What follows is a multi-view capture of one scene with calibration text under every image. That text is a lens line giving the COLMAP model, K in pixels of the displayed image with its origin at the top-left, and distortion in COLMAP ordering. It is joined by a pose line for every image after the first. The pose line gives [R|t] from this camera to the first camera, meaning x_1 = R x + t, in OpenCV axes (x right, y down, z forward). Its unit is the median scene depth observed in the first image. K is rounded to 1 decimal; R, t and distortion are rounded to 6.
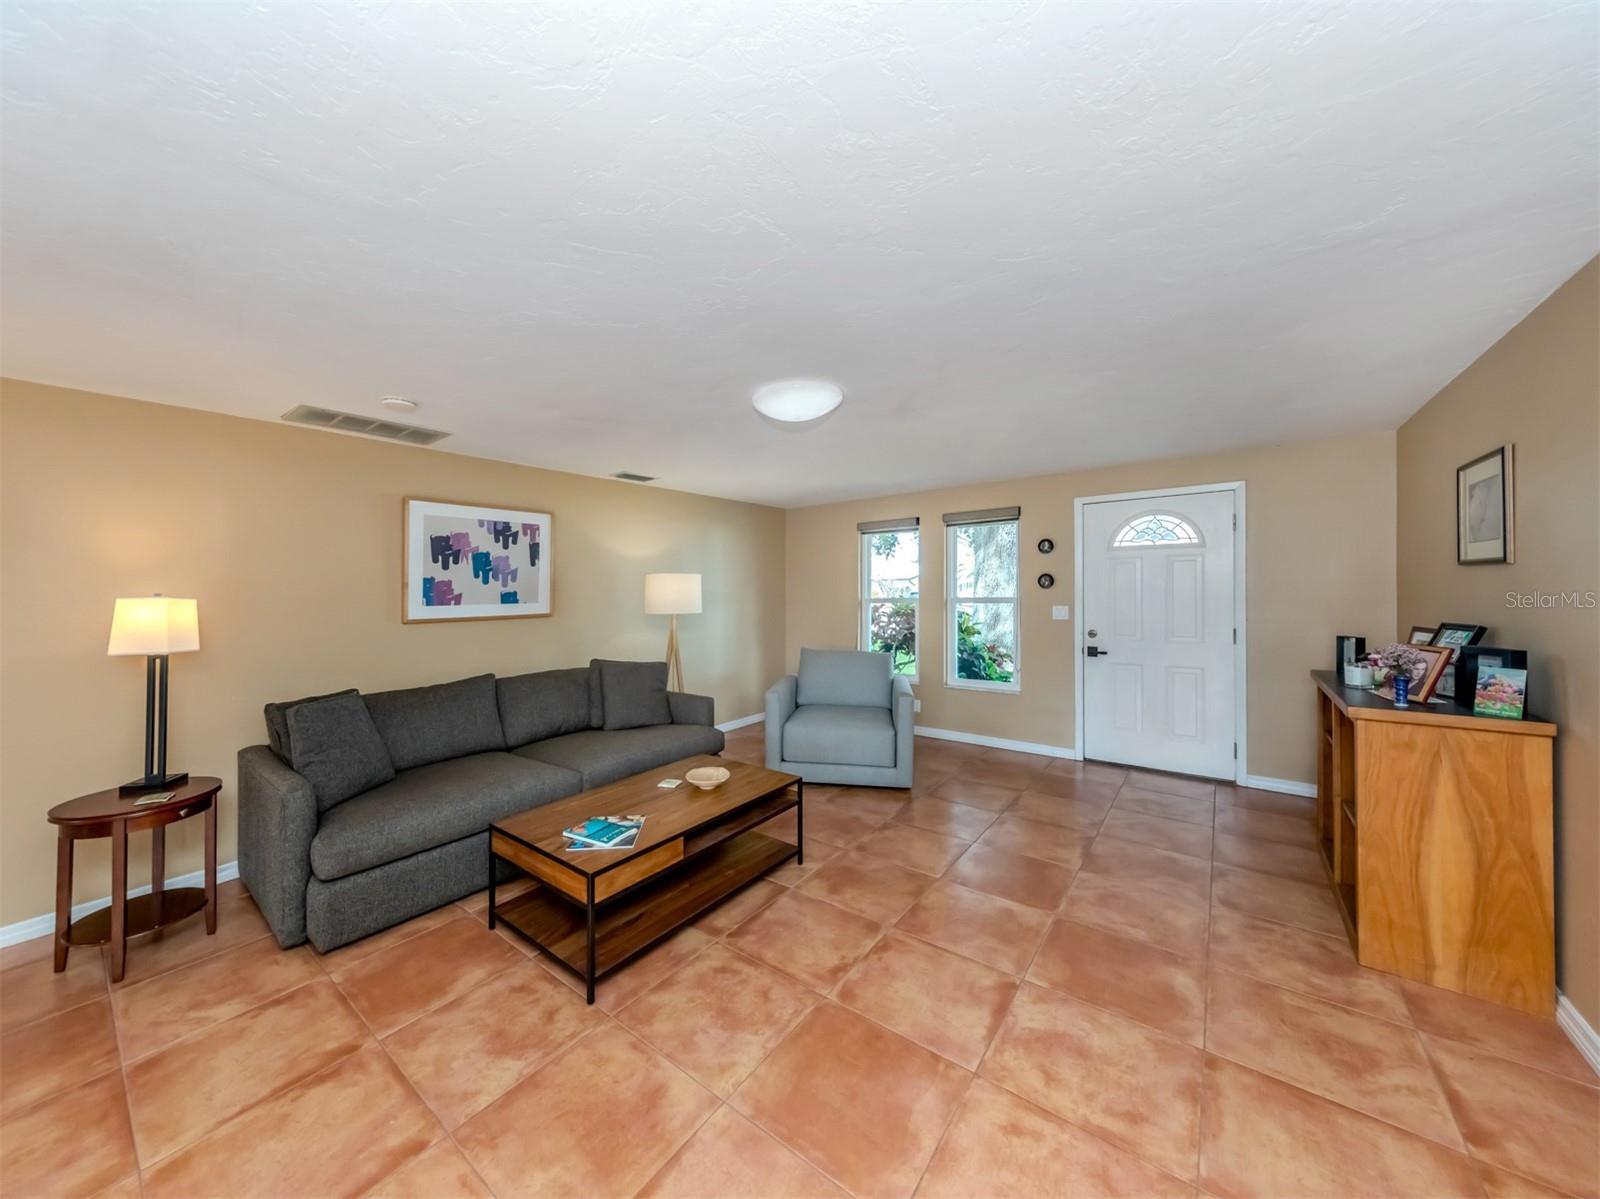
lens RADIAL K [[572.4, 0, 764.9], [0, 572.4, 585.3], [0, 0, 1]] dist [0.007875, -0.001060]
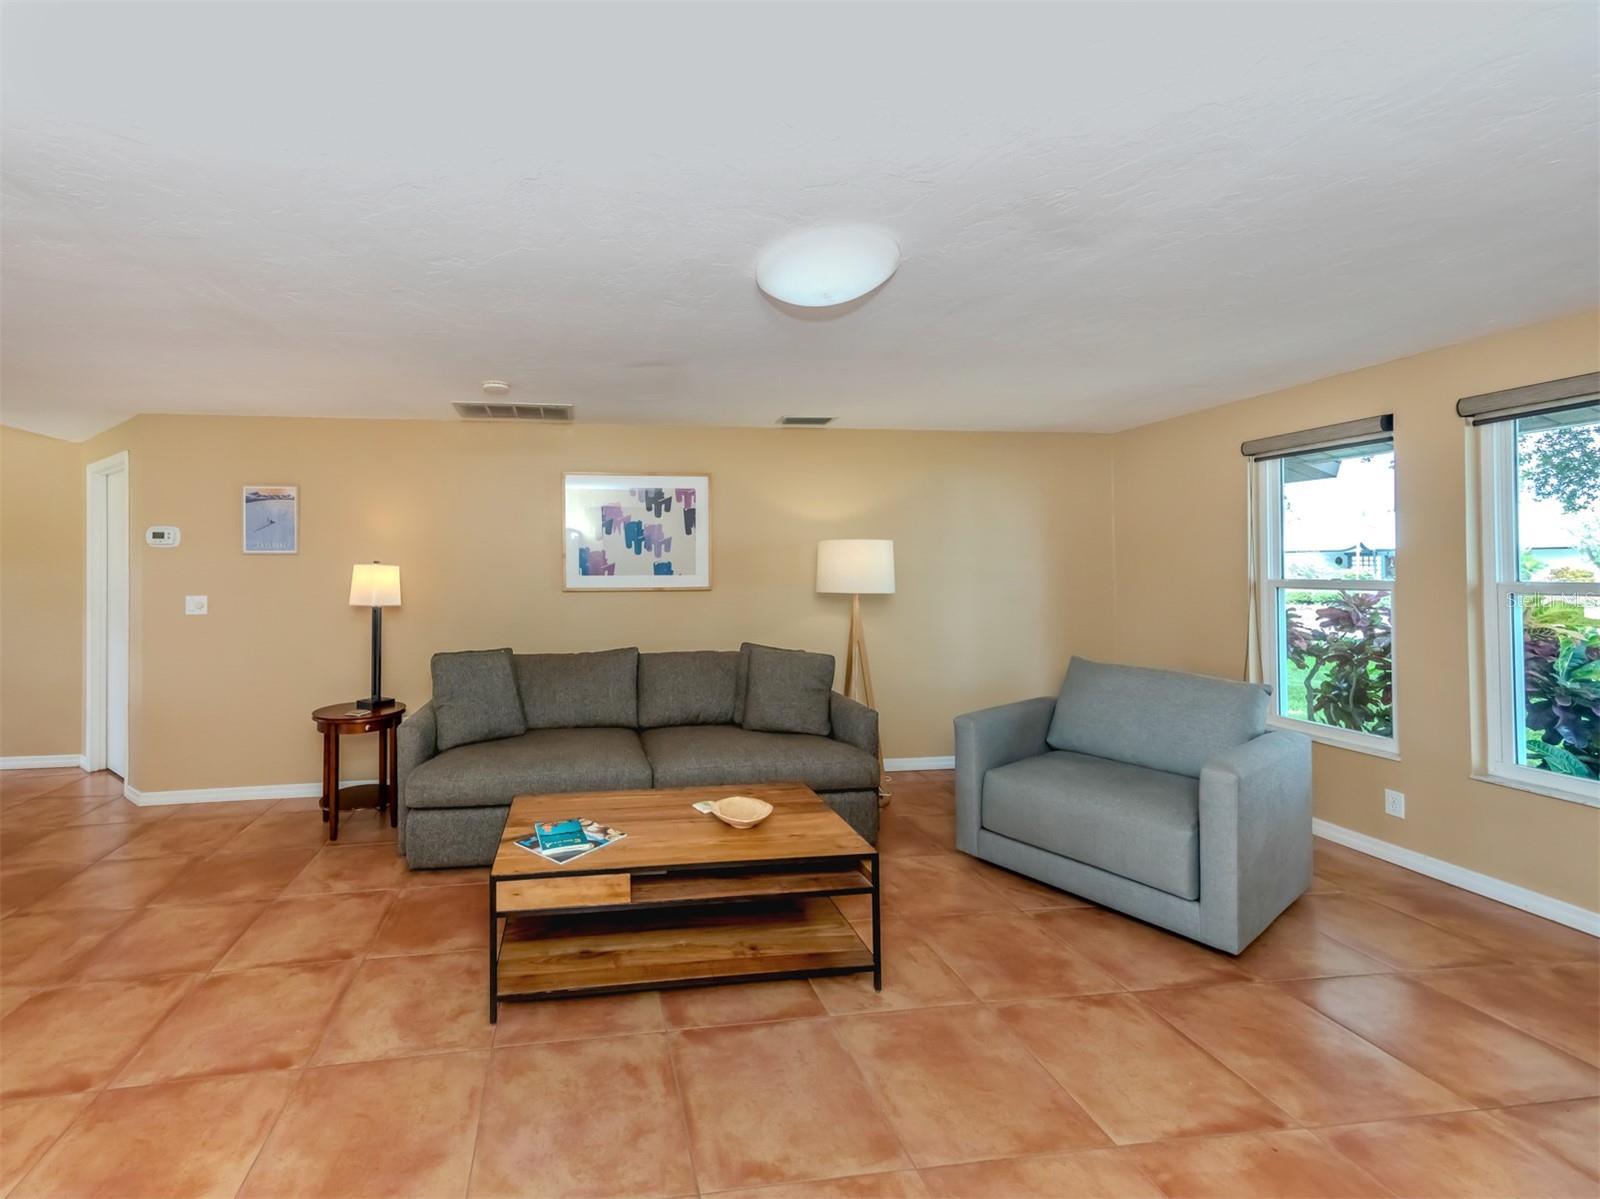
lens RADIAL K [[657.3, 0, 648.4], [0, 657.3, 557.1], [0, 0, 1]] dist [0.013389, -0.000757]
pose [[0.716169, -0.000139, -0.697927, 0.432389], [-0.000375, 1.000000, -0.000584, 0.004937], [0.697927, 0.000681, 0.716169, 0.319957]]
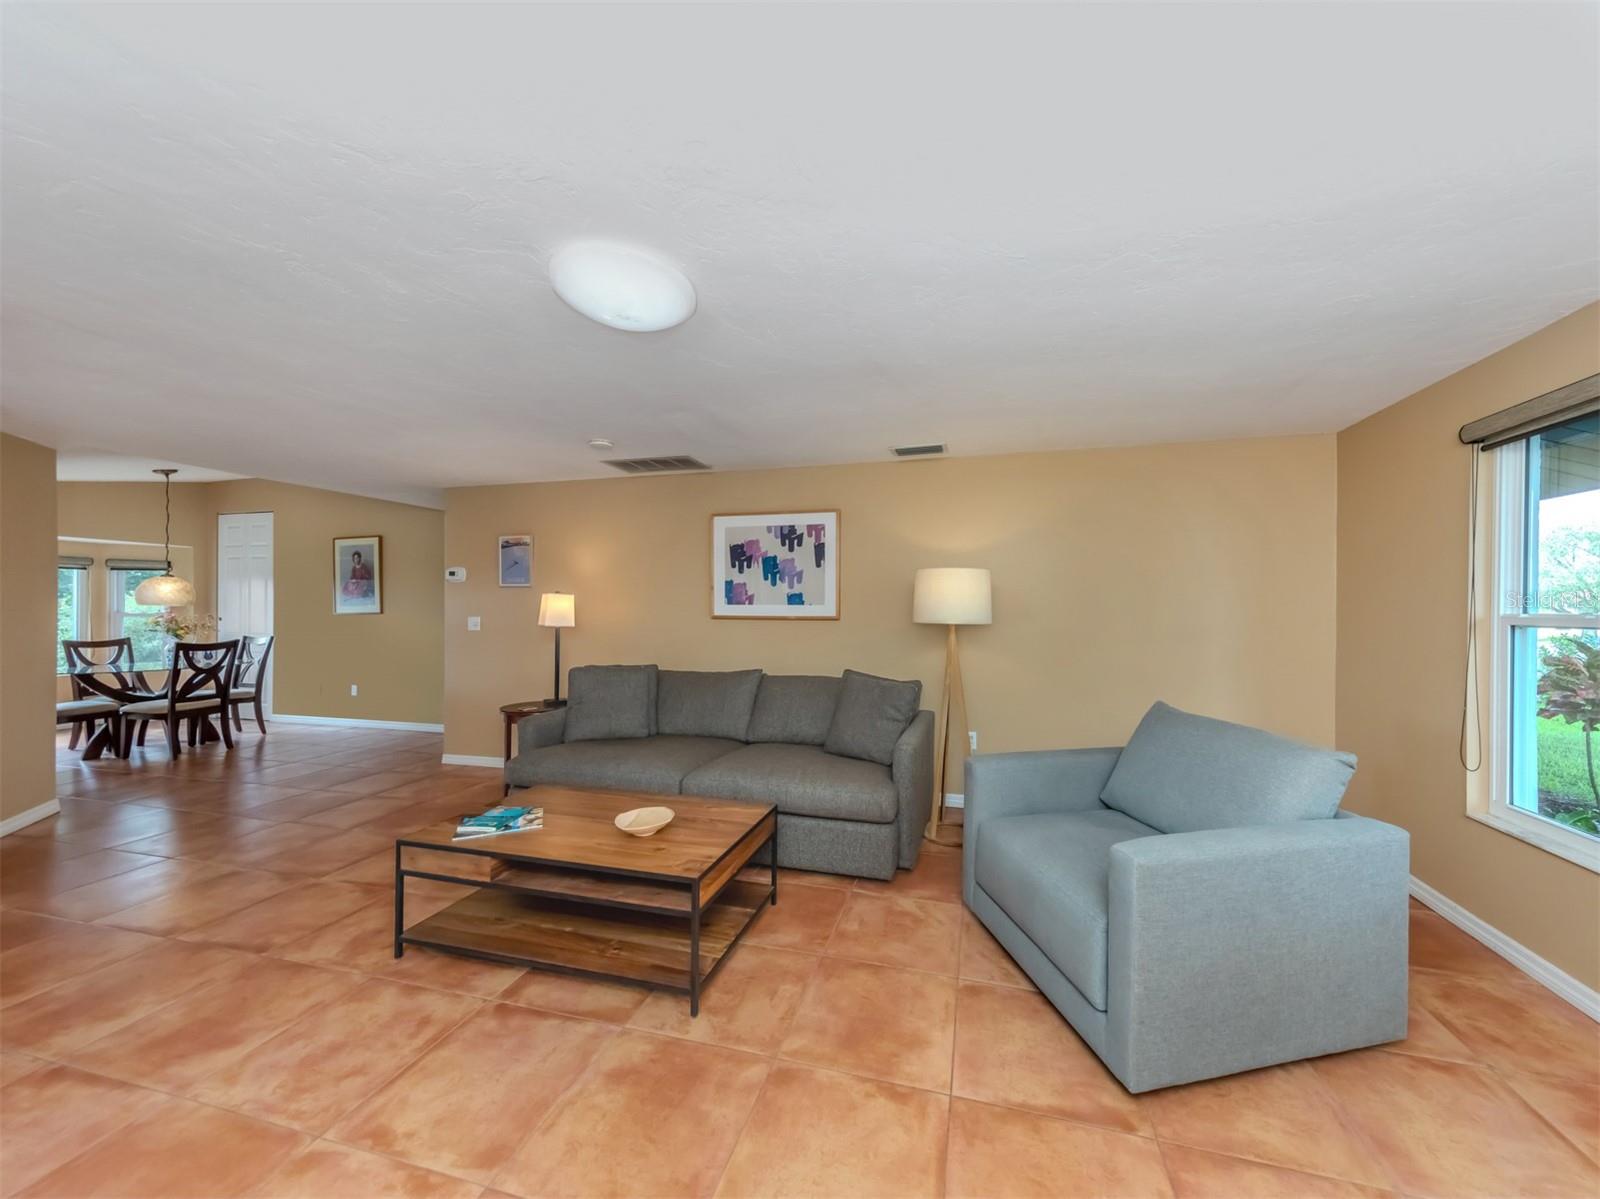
lens RADIAL K [[572.4, 0, 835.0], [0, 572.4, 605.7], [0, 0, 1]] dist [0.007875, -0.001060]
pose [[0.416253, 0.015684, -0.909114, 0.764464], [-0.002220, 0.999866, 0.016234, 0.025119], [0.909246, -0.004740, 0.416232, 0.961822]]
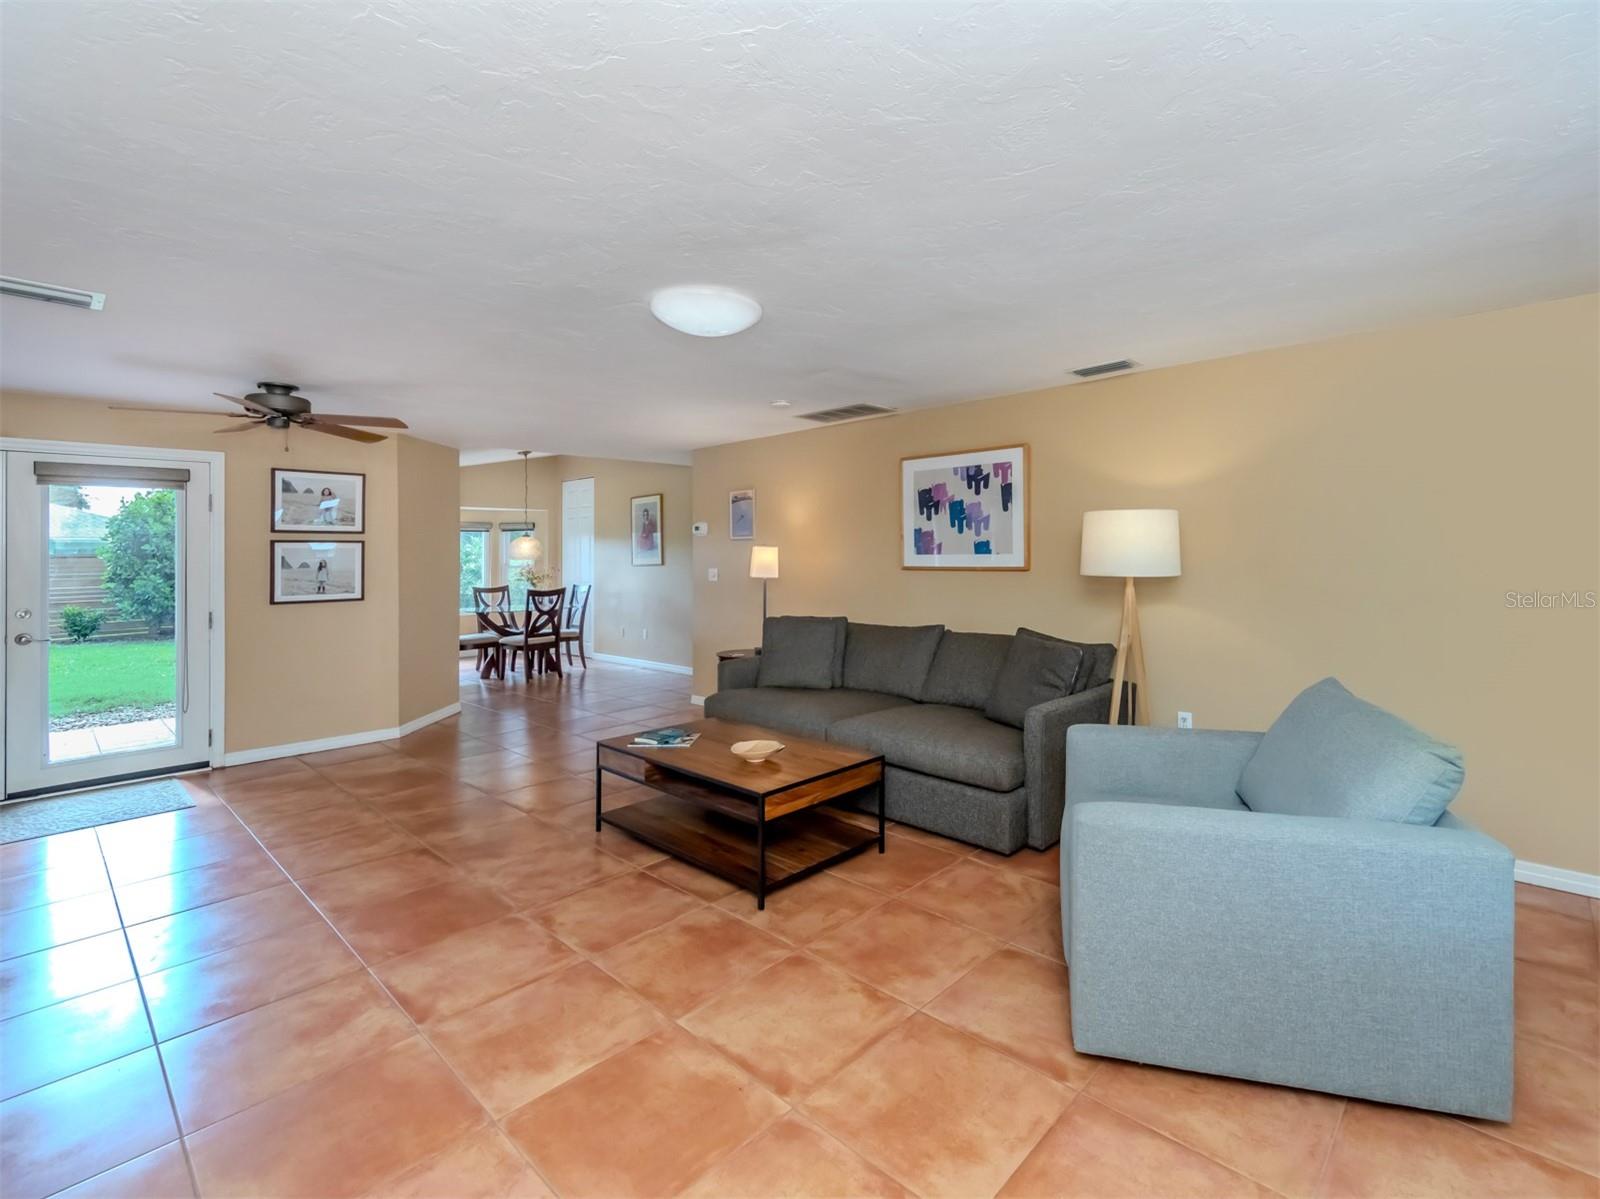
lens RADIAL K [[747.6, 0, 851.4], [0, 747.6, 544.2], [0, 0, 1]] dist [0.005260, -0.001357]
pose [[-0.061000, 0.006941, -0.998114, 1.124036], [0.021514, 0.999753, 0.005638, 0.007584], [0.997906, -0.021129, -0.061134, 1.299257]]
